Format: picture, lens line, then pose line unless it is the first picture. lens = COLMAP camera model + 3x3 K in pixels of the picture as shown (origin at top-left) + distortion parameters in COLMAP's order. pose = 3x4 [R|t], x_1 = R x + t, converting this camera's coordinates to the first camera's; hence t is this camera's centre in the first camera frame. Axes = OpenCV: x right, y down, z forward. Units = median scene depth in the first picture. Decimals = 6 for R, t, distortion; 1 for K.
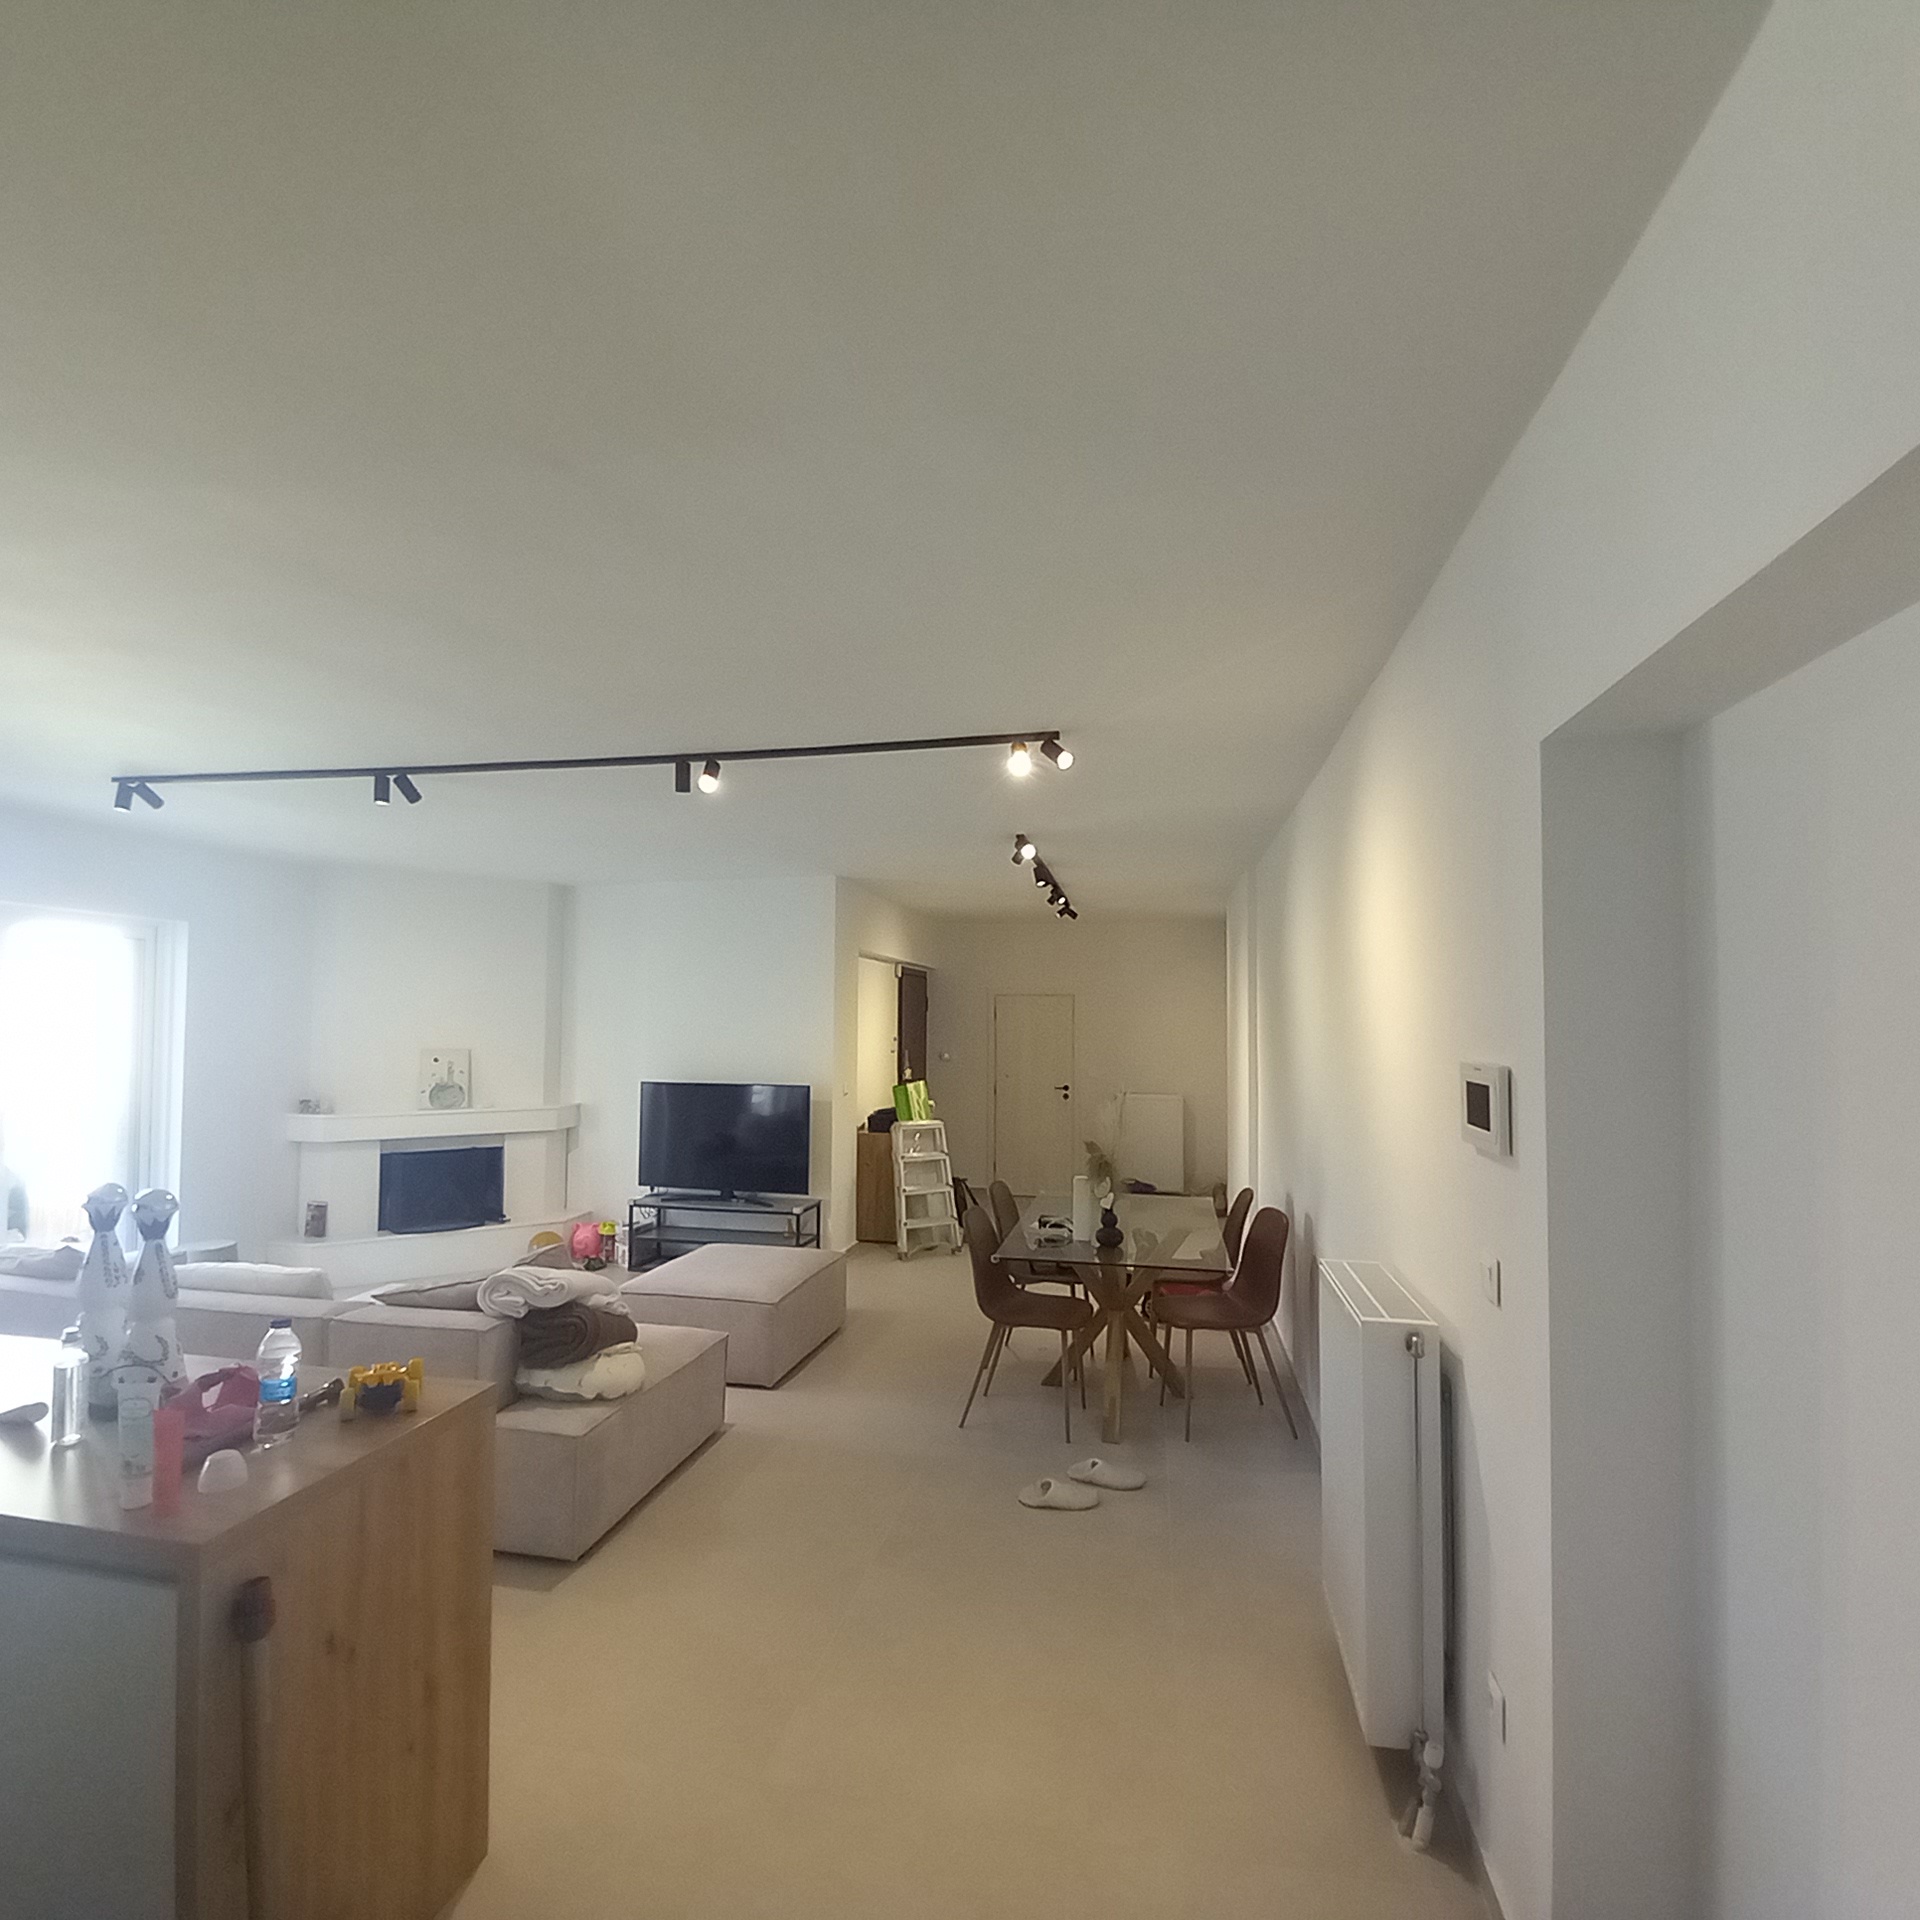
lens RADIAL K [[1005.4, 0, 945.3], [0, 1005.4, 990.0], [0, 0, 1]] dist [0.003161, -0.001573]
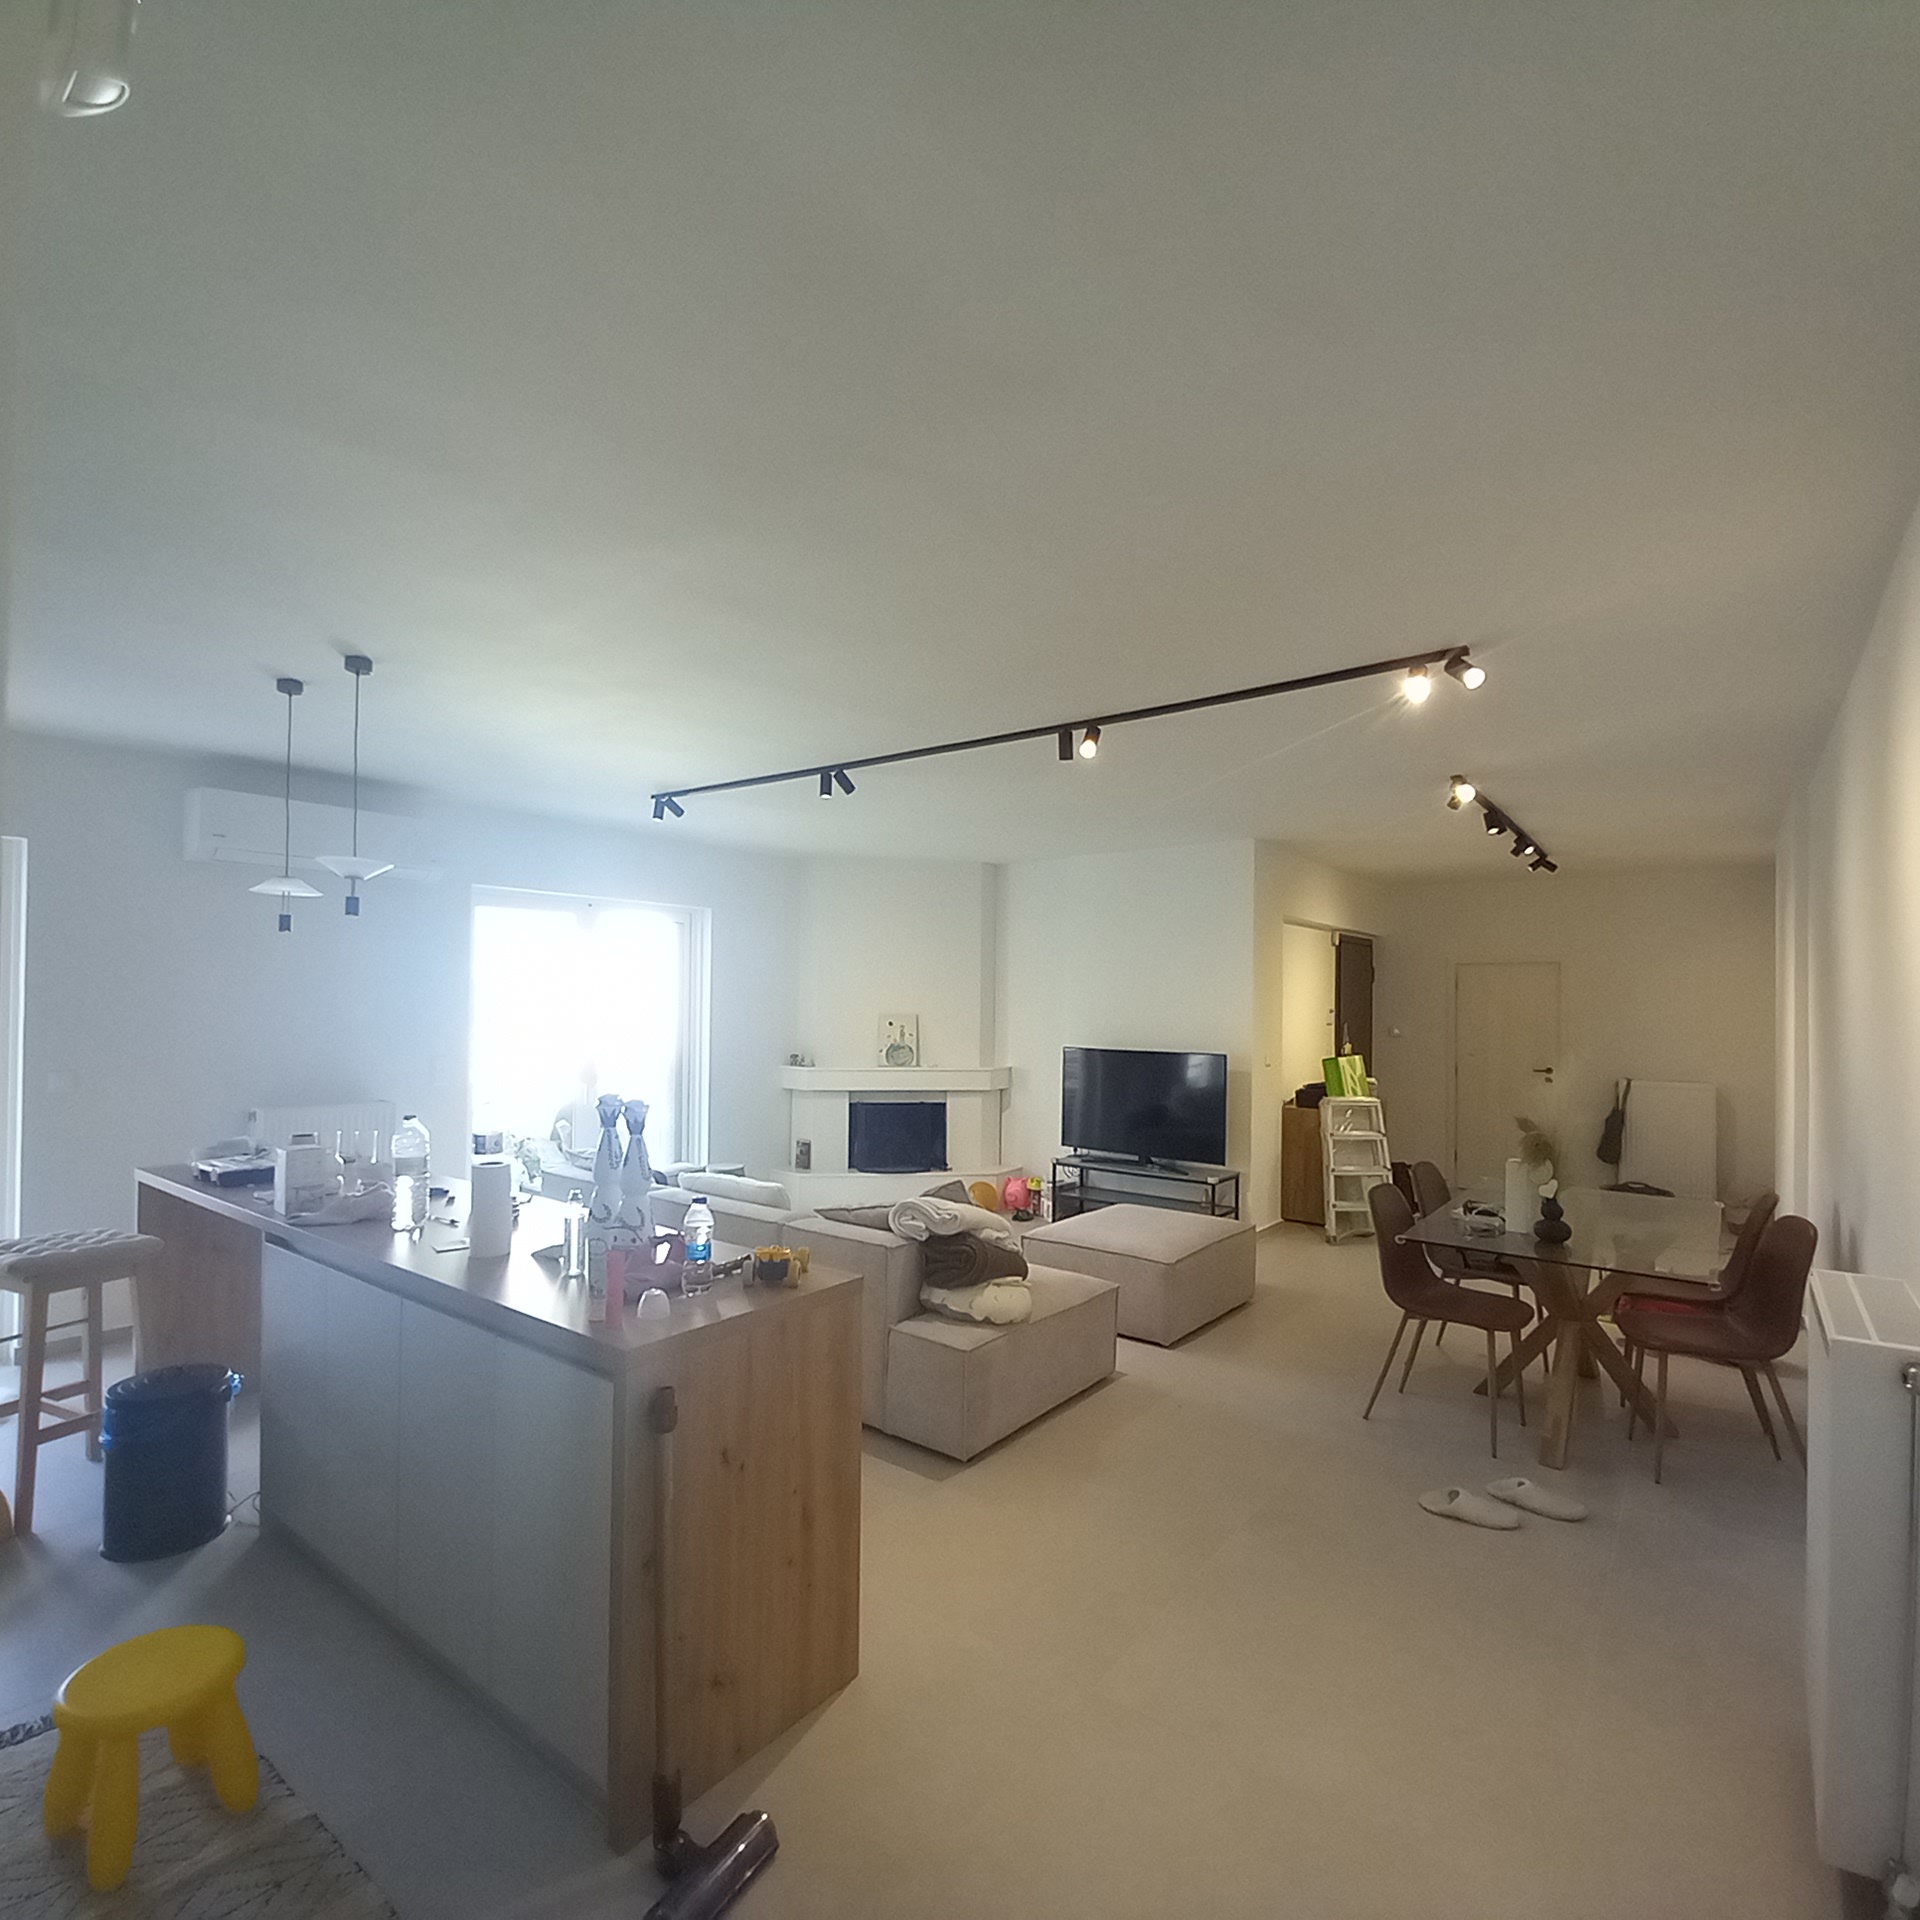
lens RADIAL K [[1005.5, 0, 944.1], [0, 1005.5, 988.1], [0, 0, 1]] dist [0.022123, -0.020183]
pose [[0.900425, -0.001990, -0.435007, 0.063887], [0.009637, 0.999835, 0.015375, 0.017980], [0.434904, -0.018036, 0.900296, -0.000423]]
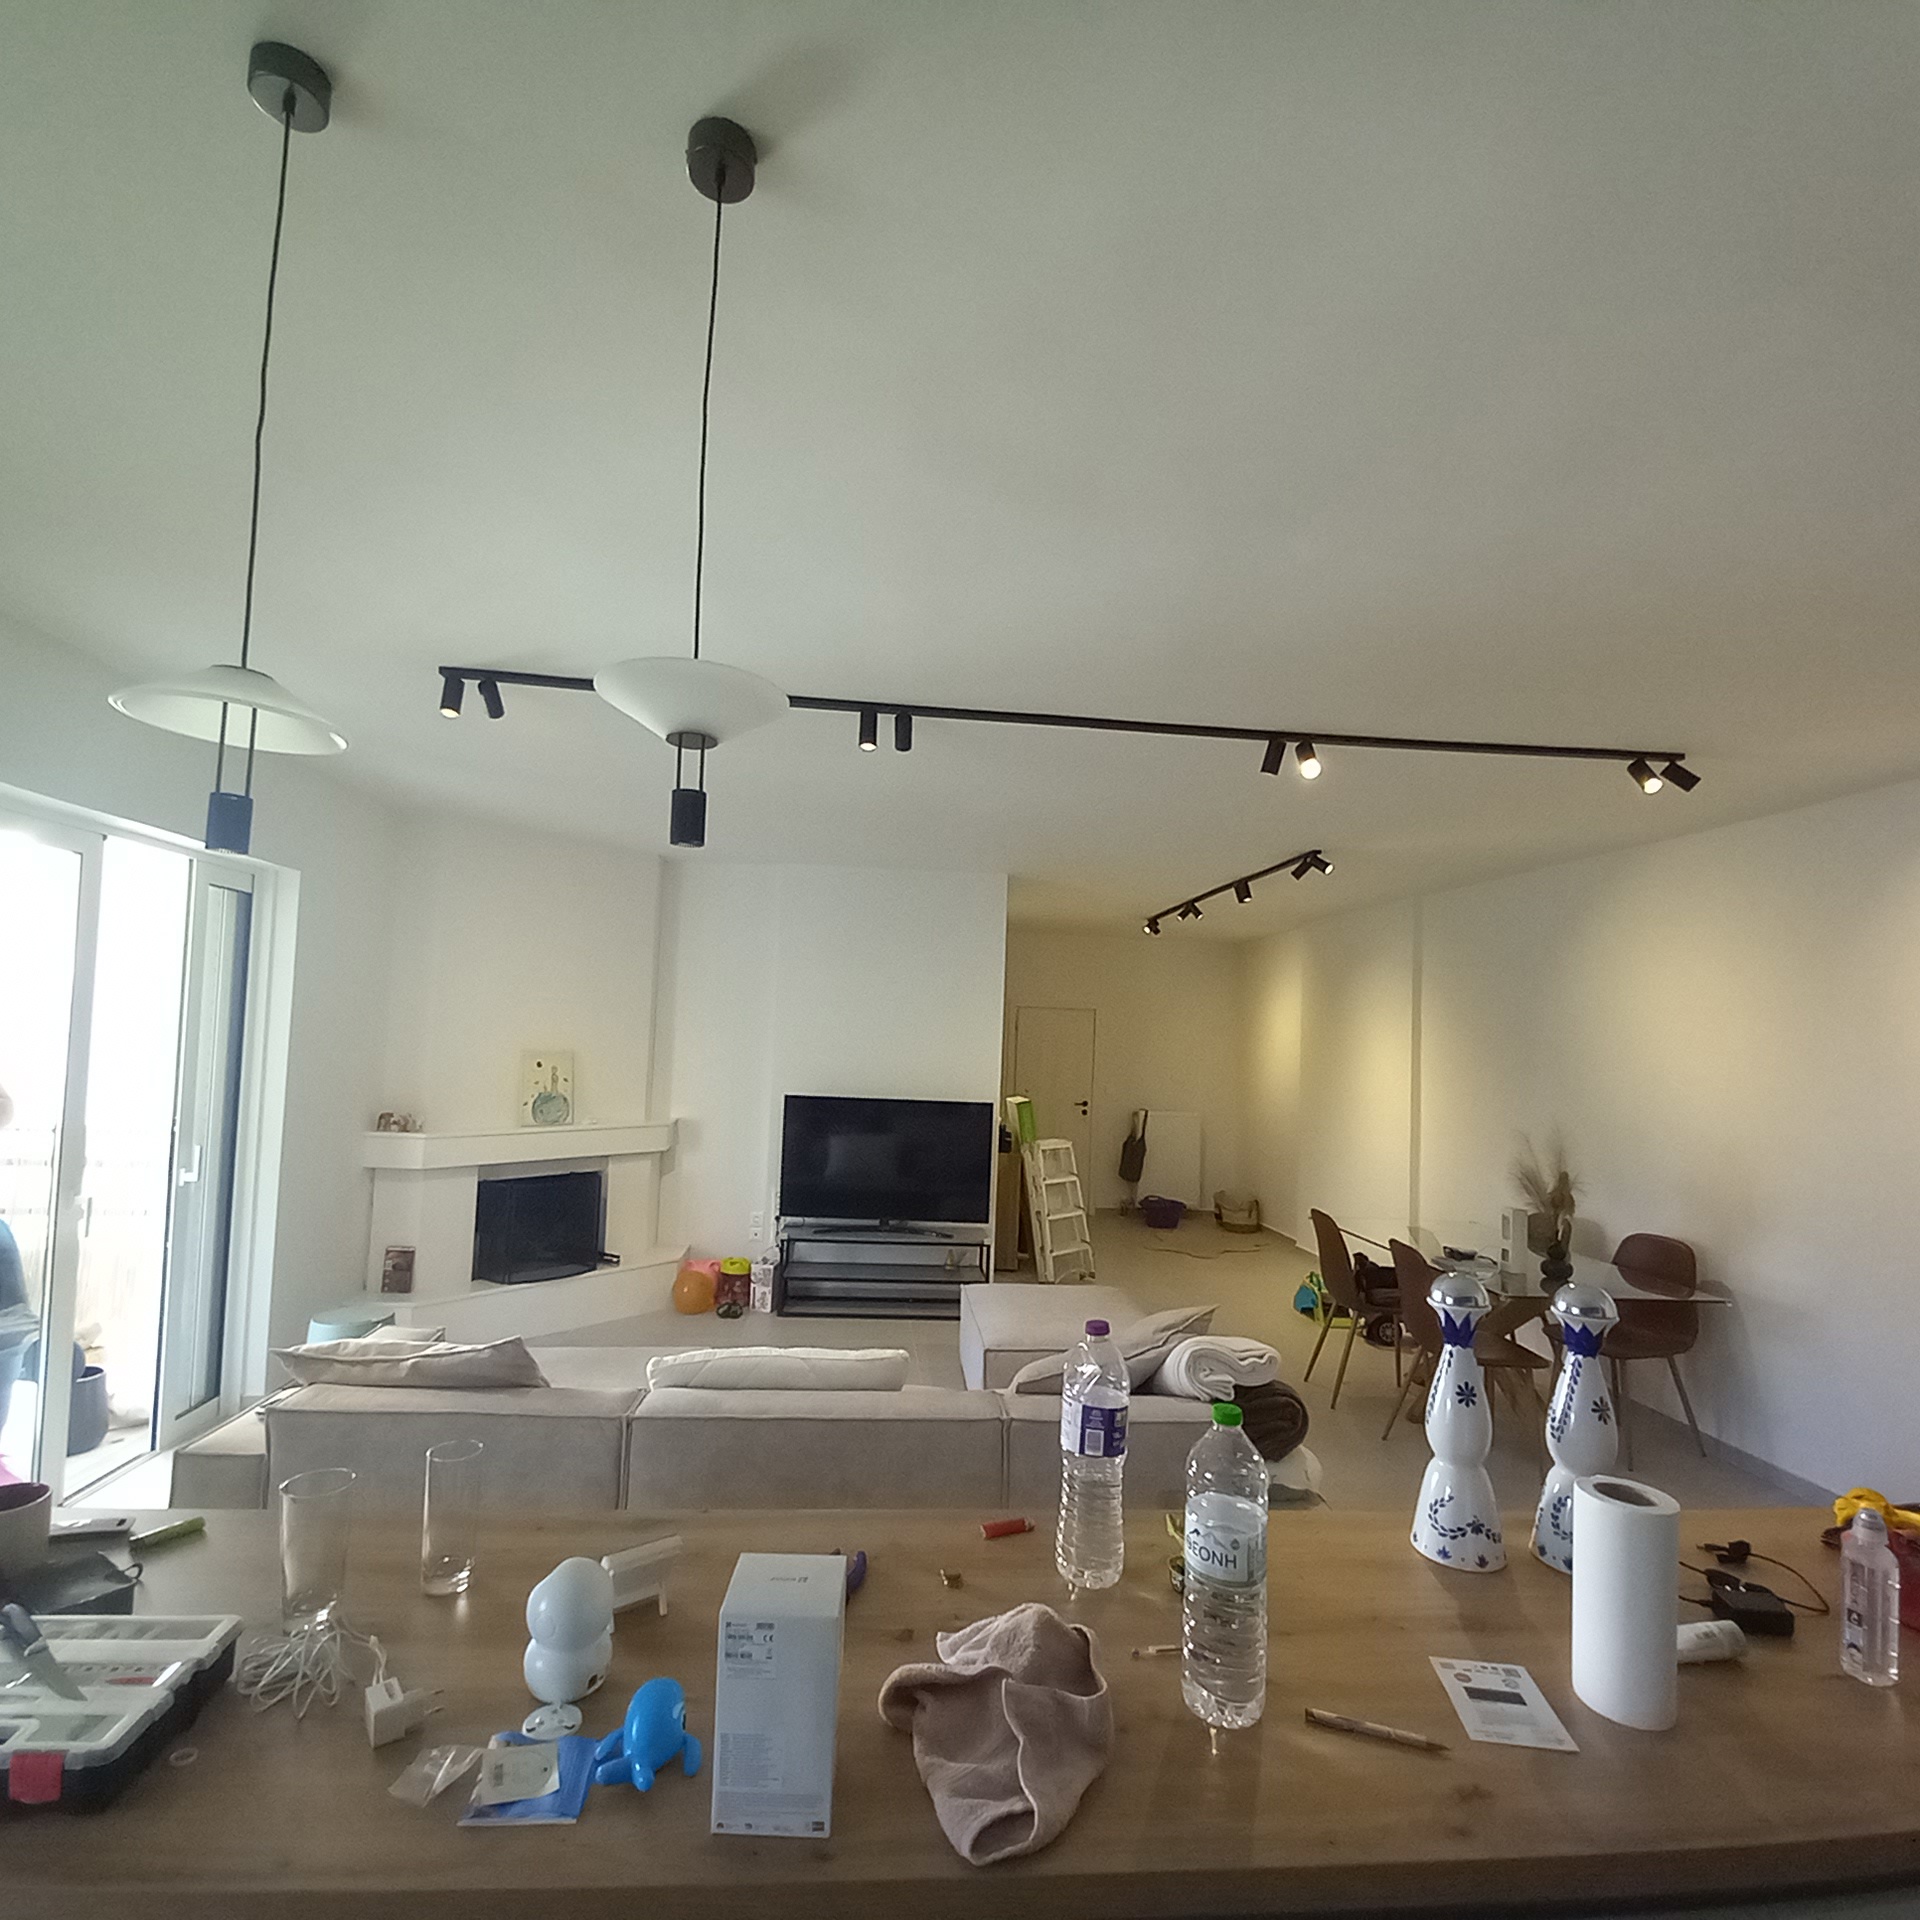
lens RADIAL K [[1005.5, 0, 944.1], [0, 1005.5, 988.1], [0, 0, 1]] dist [0.022123, -0.020183]
pose [[0.957801, 0.044624, 0.283946, -0.619881], [-0.042068, 0.999001, -0.015097, 0.010506], [-0.284336, 0.002515, 0.958722, 0.196232]]
